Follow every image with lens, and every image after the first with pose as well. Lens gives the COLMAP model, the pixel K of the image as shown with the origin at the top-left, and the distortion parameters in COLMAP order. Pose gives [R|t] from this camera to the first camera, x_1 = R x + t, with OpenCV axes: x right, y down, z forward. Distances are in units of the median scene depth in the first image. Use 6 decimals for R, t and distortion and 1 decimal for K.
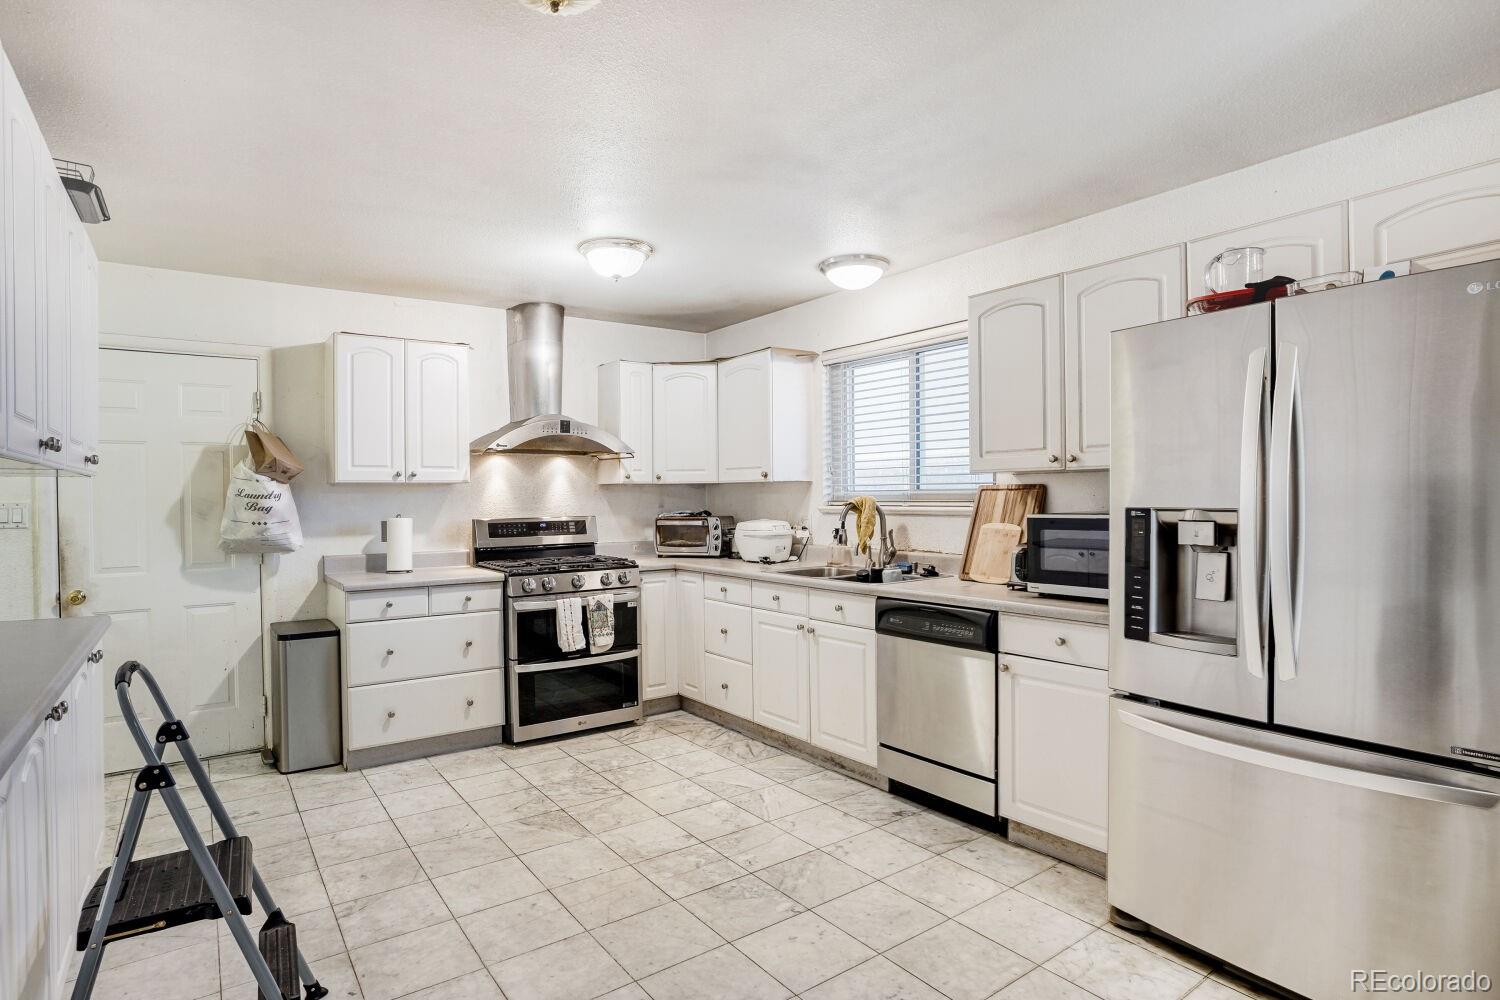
lens RADIAL K [[786.2, 0, 738.6], [0, 786.2, 502.8], [0, 0, 1]] dist [-0.068746, 0.037286]
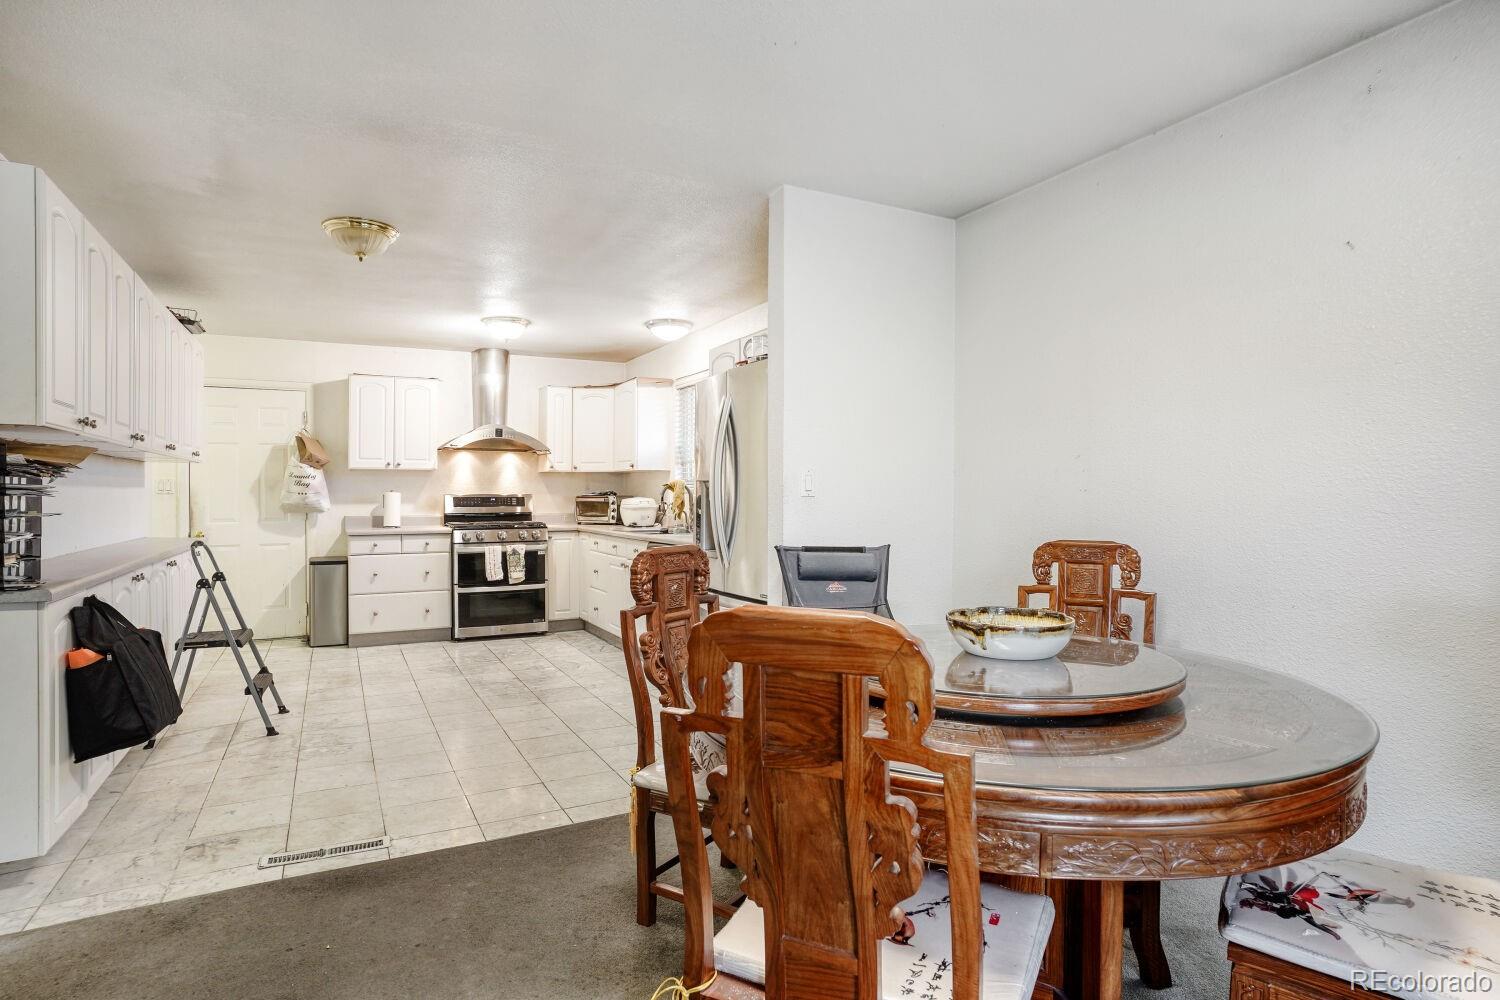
lens RADIAL K [[786.2, 0, 738.6], [0, 786.2, 502.8], [0, 0, 1]] dist [-0.068746, 0.037286]
pose [[0.990541, 0.012199, -0.136673, 0.470288], [-0.011617, 0.999920, 0.005056, 0.025270], [0.136723, -0.003420, 0.990603, -0.445844]]
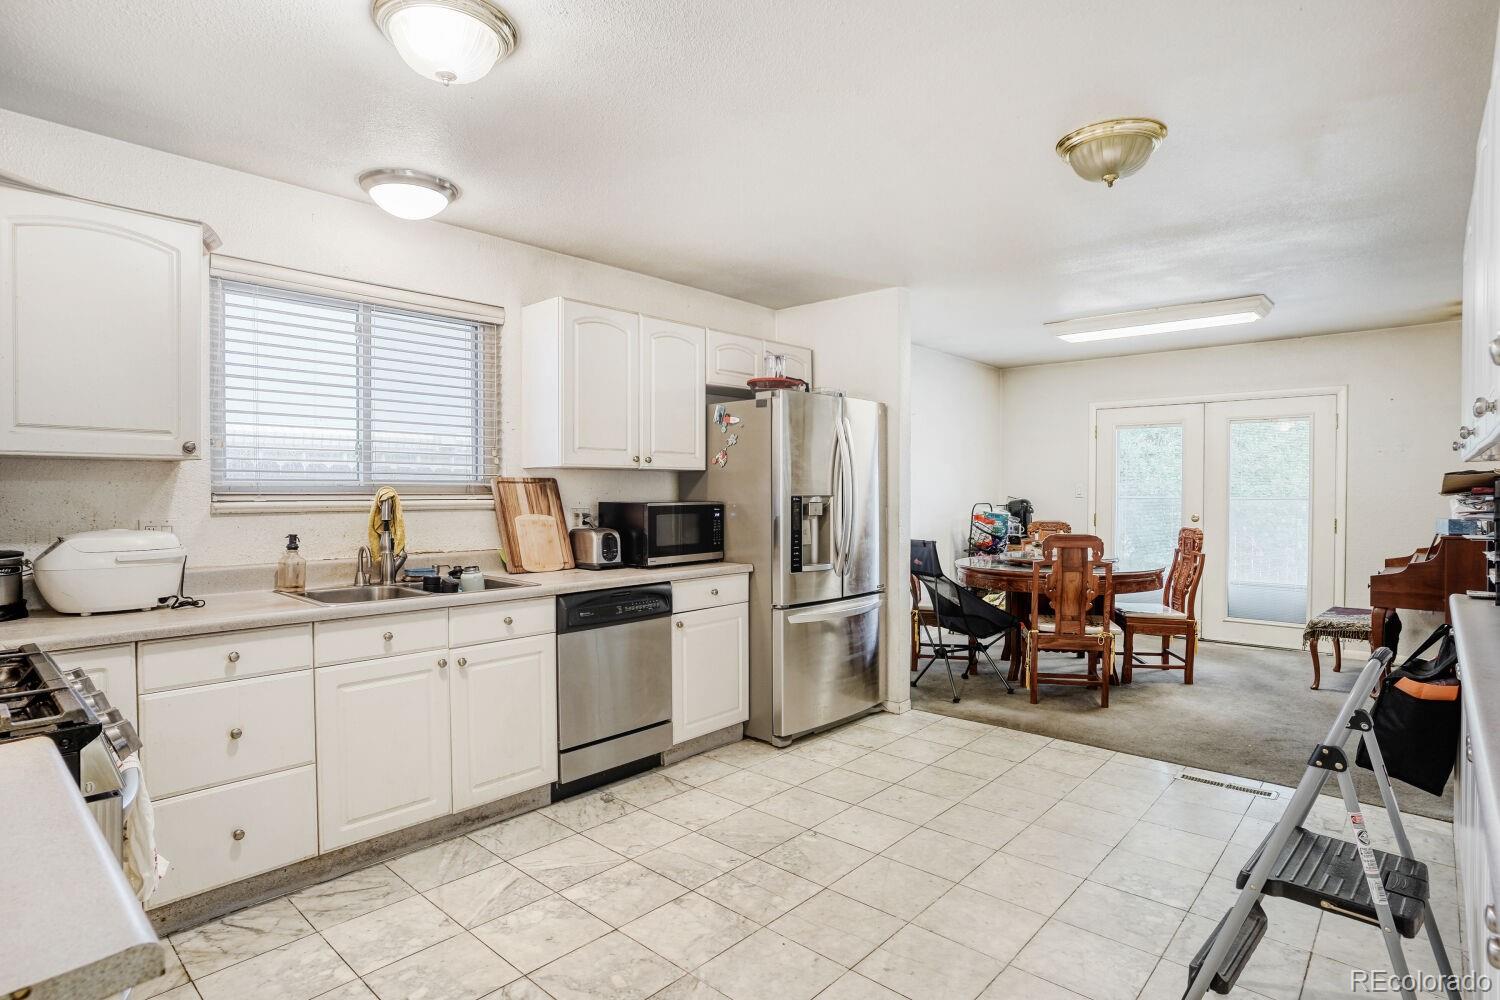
lens RADIAL K [[786.2, 0, 738.6], [0, 786.2, 502.8], [0, 0, 1]] dist [-0.068746, 0.037286]
pose [[-0.208891, -0.007132, 0.977913, -0.626719], [0.008327, 0.999924, 0.009072, 0.002576], [-0.977903, 0.010038, -0.208816, 0.795033]]
